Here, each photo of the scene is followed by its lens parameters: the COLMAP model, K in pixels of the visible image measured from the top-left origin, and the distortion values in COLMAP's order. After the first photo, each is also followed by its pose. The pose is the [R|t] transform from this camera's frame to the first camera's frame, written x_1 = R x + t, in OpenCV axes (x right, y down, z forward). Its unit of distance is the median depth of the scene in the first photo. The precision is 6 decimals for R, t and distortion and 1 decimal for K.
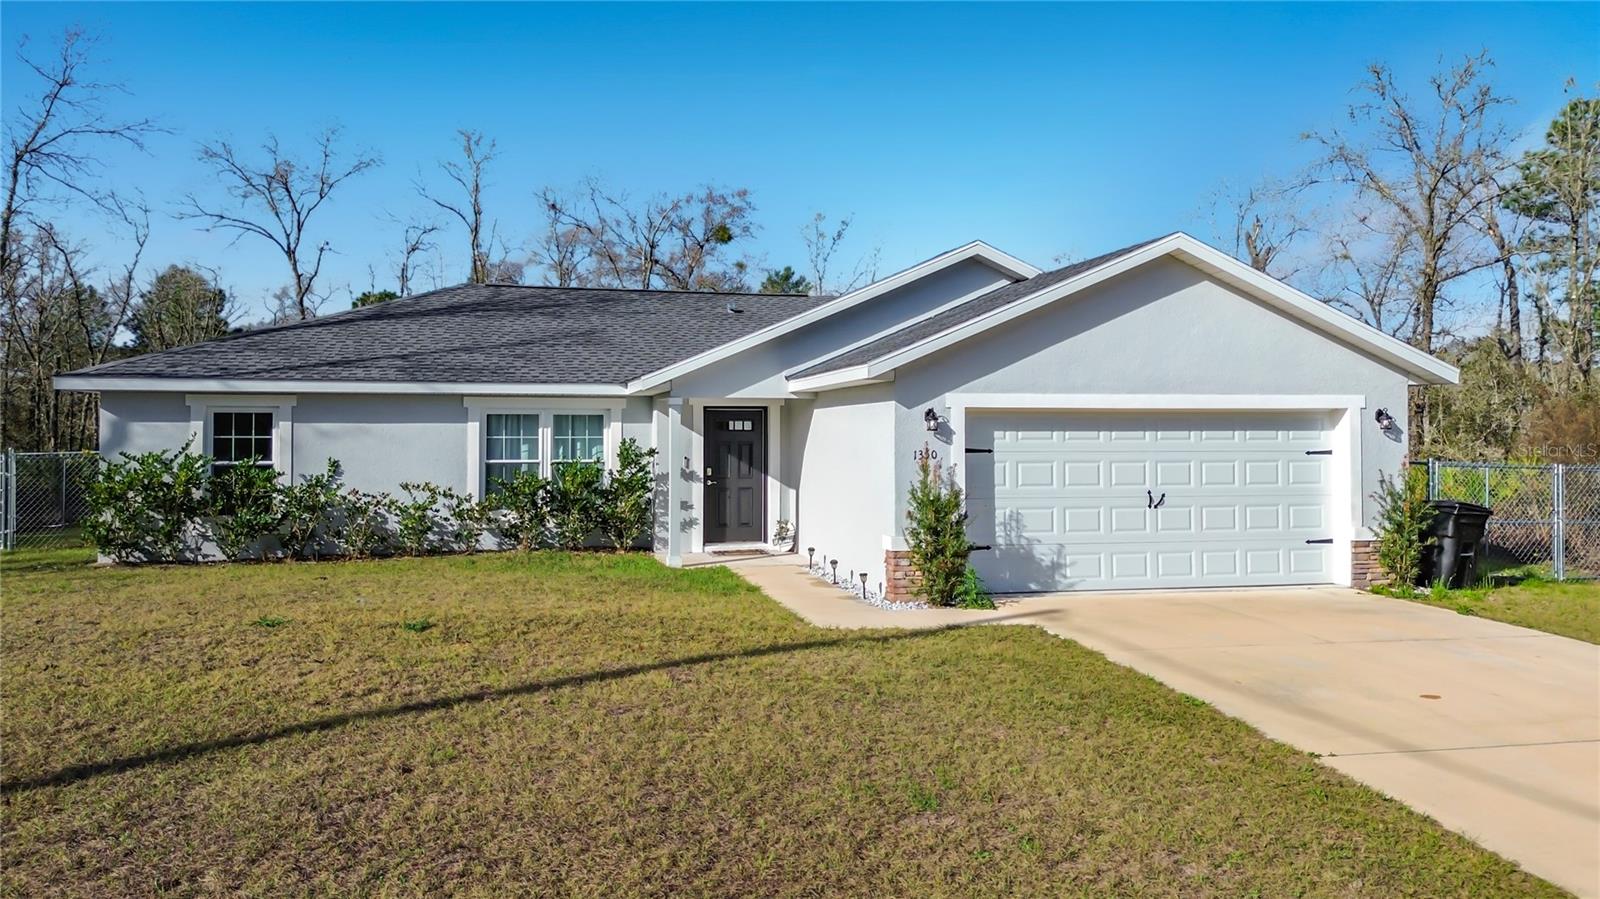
lens RADIAL K [[1115.4, 0, 795.1], [0, 1115.4, 419.1], [0, 0, 1]] dist [0.095524, -0.067659]
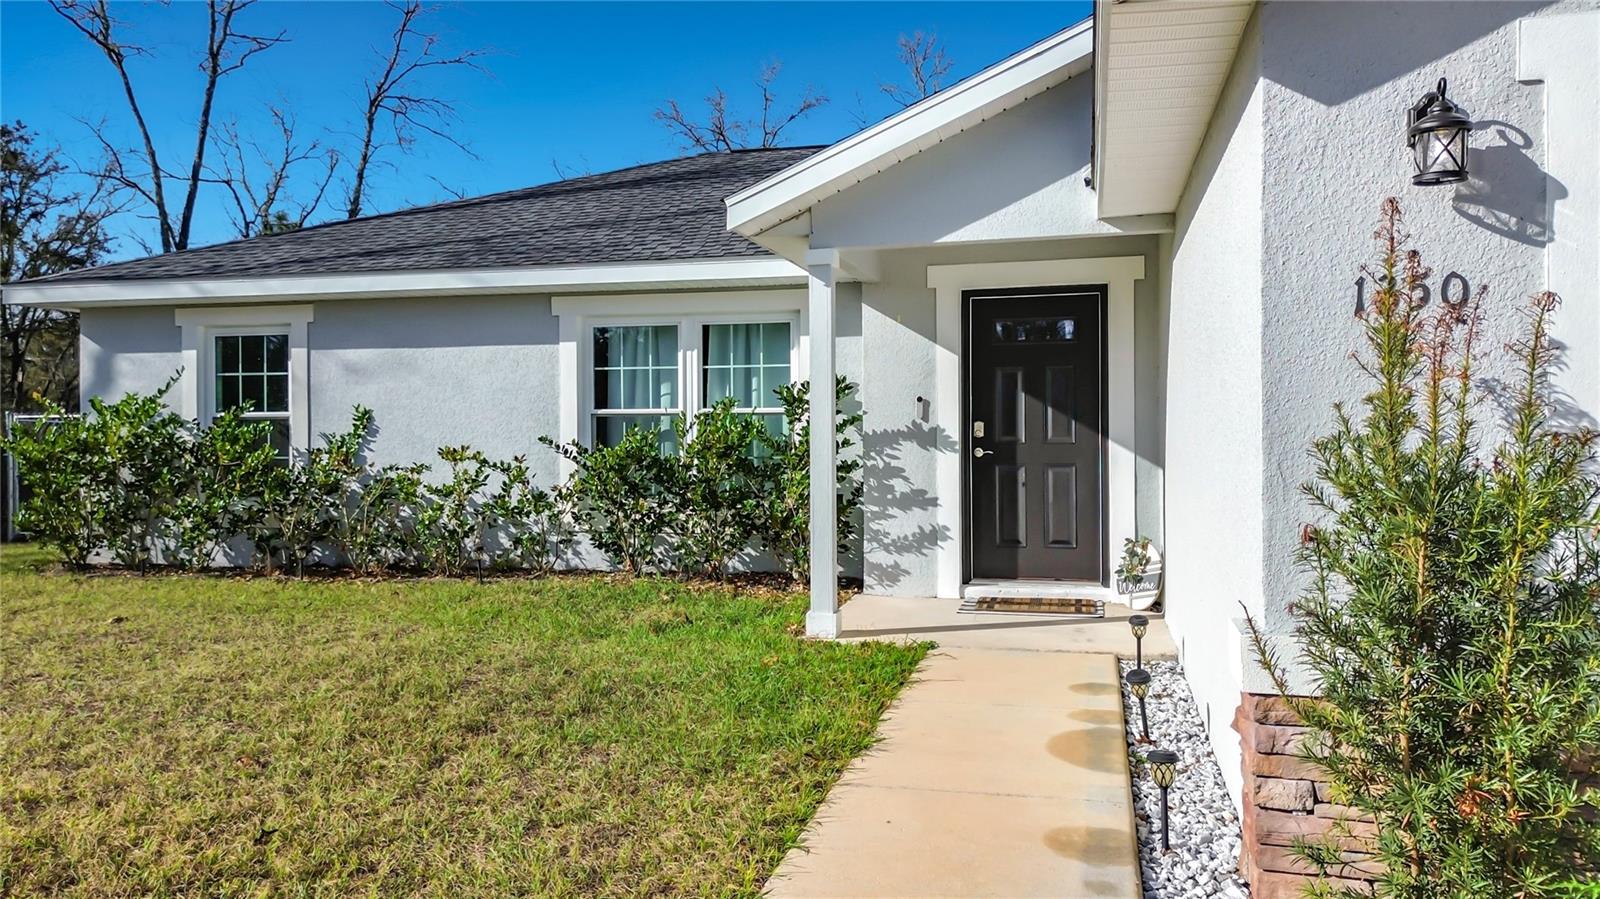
lens RADIAL K [[1165.2, 0, 797.4], [0, 1165.2, 424.5], [0, 0, 1]] dist [0.108717, -0.079201]
pose [[0.884051, -0.007907, -0.467324, 0.091128], [0.011685, 0.999918, 0.005187, 0.043240], [0.467245, -0.010046, 0.884071, 0.546095]]
